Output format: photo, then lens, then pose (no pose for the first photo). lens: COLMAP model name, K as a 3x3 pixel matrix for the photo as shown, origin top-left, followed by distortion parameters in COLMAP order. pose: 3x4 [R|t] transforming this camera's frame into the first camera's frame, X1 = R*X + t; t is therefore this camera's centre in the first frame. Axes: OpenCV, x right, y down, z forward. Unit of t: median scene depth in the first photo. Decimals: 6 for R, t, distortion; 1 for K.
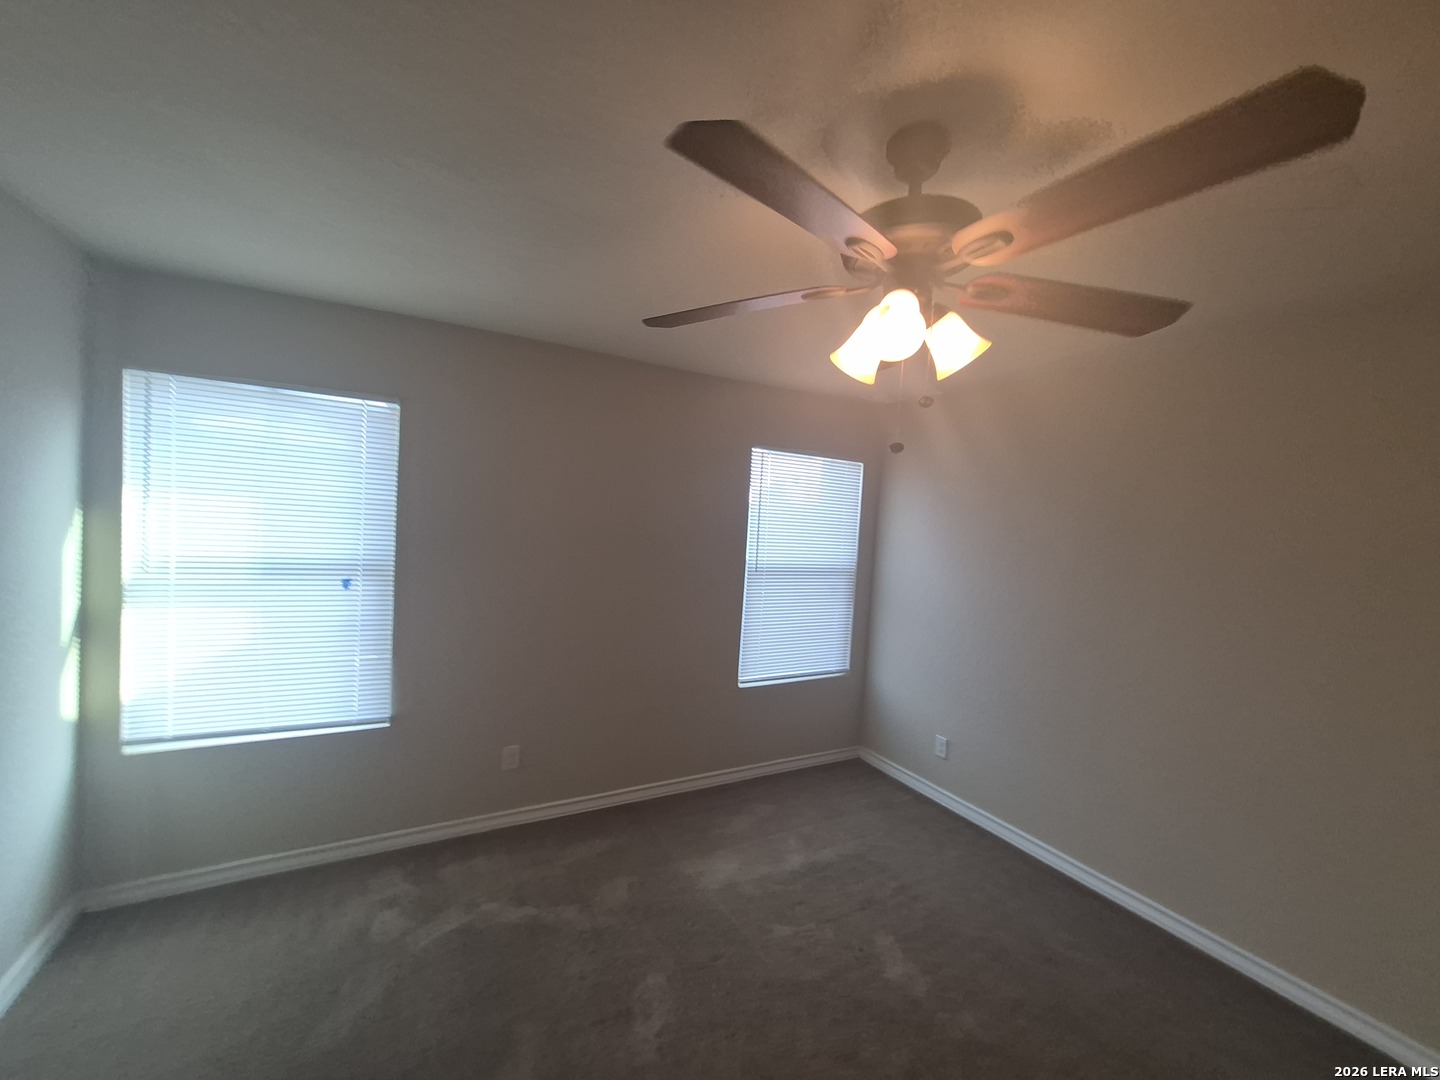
lens RADIAL K [[564.0, 0, 709.0], [0, 564.0, 546.0], [0, 0, 1]] dist [0.005504, -0.000325]
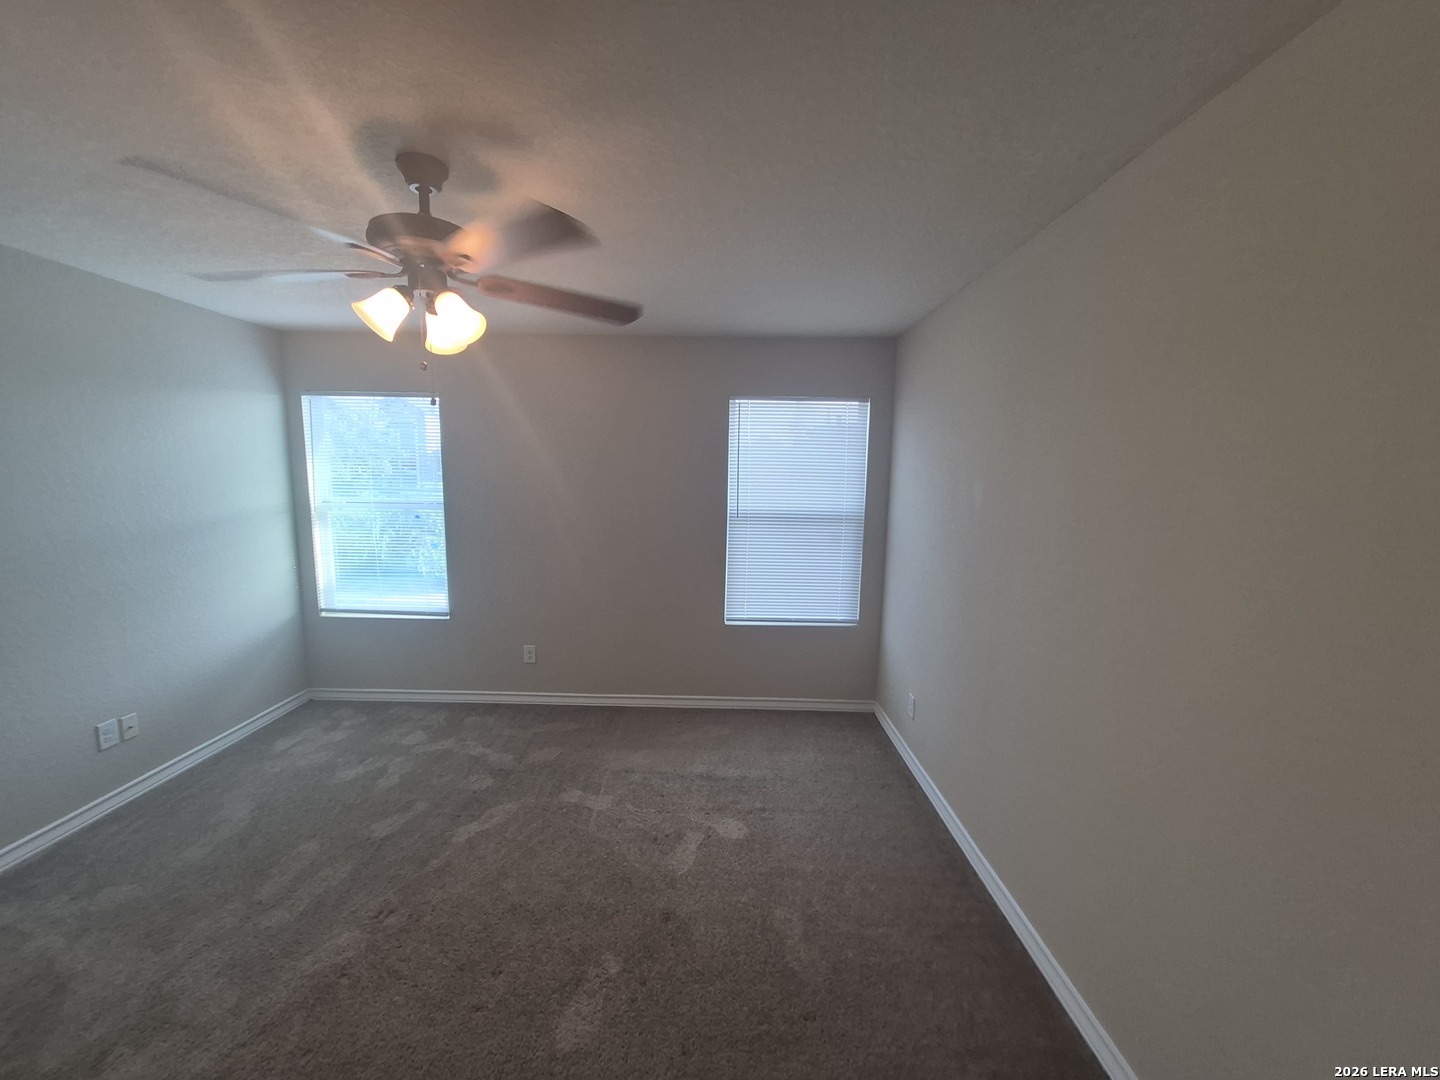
lens RADIAL K [[584.7, 0, 730.8], [0, 584.7, 547.3], [0, 0, 1]] dist [0.002420, -0.000083]
pose [[0.873952, 0.027667, -0.485225, 0.654037], [0.009858, 0.997164, 0.074612, 0.019943], [0.485913, -0.069991, 0.871200, 0.032057]]
